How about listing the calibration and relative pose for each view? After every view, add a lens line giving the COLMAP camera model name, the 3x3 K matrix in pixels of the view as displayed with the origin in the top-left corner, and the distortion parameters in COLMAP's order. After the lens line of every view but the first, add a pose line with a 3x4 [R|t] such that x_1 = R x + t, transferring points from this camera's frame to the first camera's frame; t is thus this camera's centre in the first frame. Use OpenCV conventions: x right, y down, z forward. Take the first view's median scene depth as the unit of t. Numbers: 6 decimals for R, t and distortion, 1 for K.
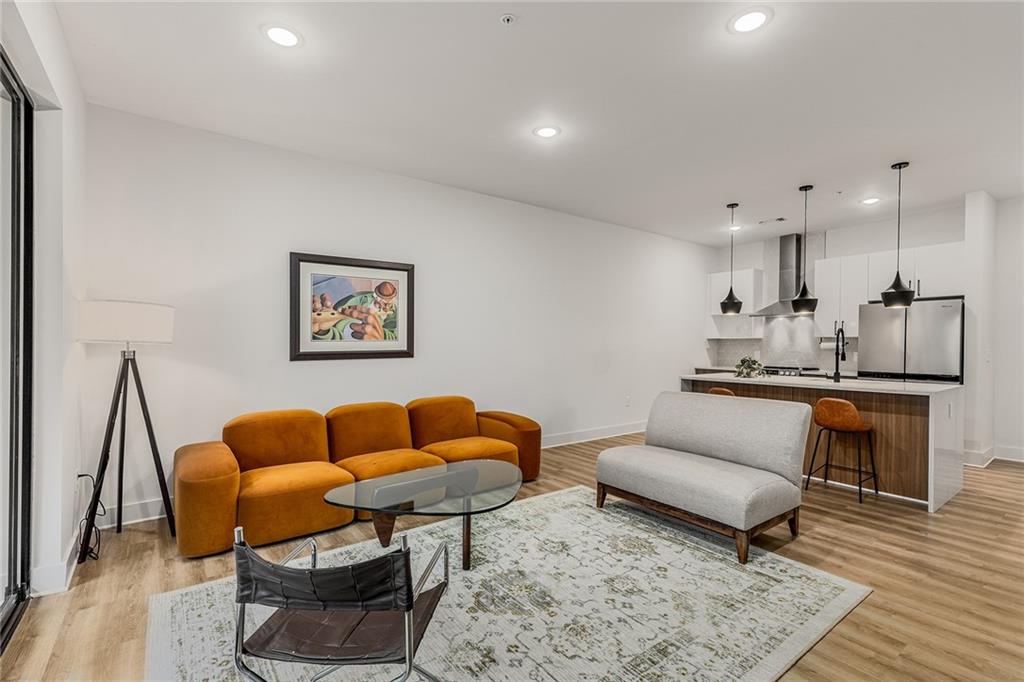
lens RADIAL K [[471.7, 0, 517.2], [0, 471.7, 351.3], [0, 0, 1]] dist [0.002657, 0.001178]
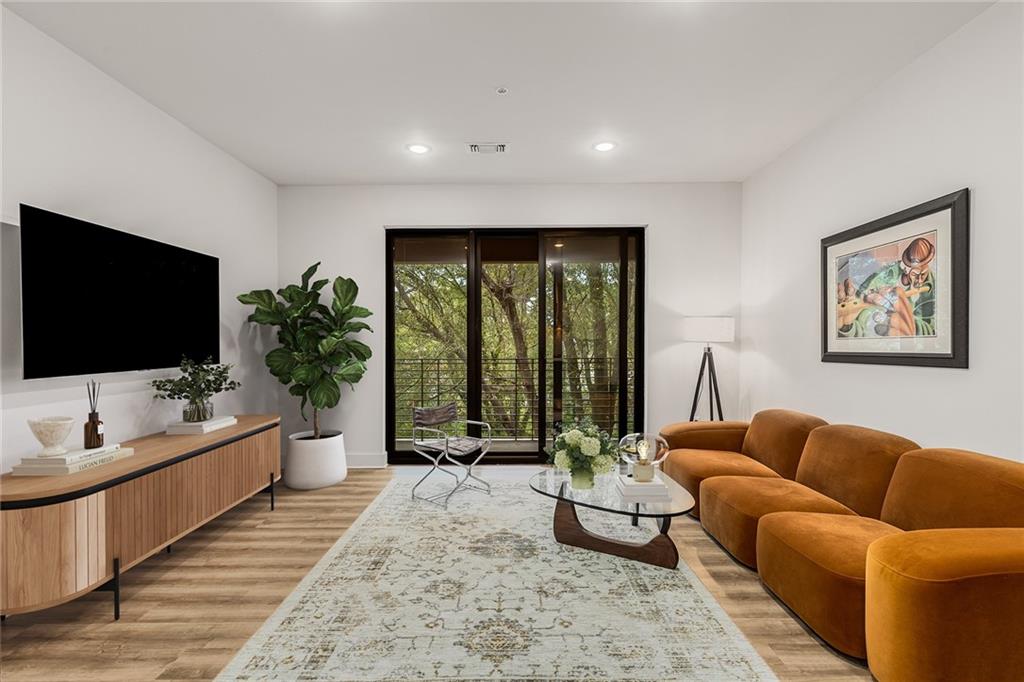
lens RADIAL K [[471.7, 0, 509.0], [0, 471.7, 351.3], [0, 0, 1]] dist [0.002657, 0.001178]
pose [[-0.622314, 0.015504, -0.782614, 0.562337], [-0.009031, 0.999595, 0.026984, -0.017341], [0.782716, 0.023861, -0.621922, 1.056776]]
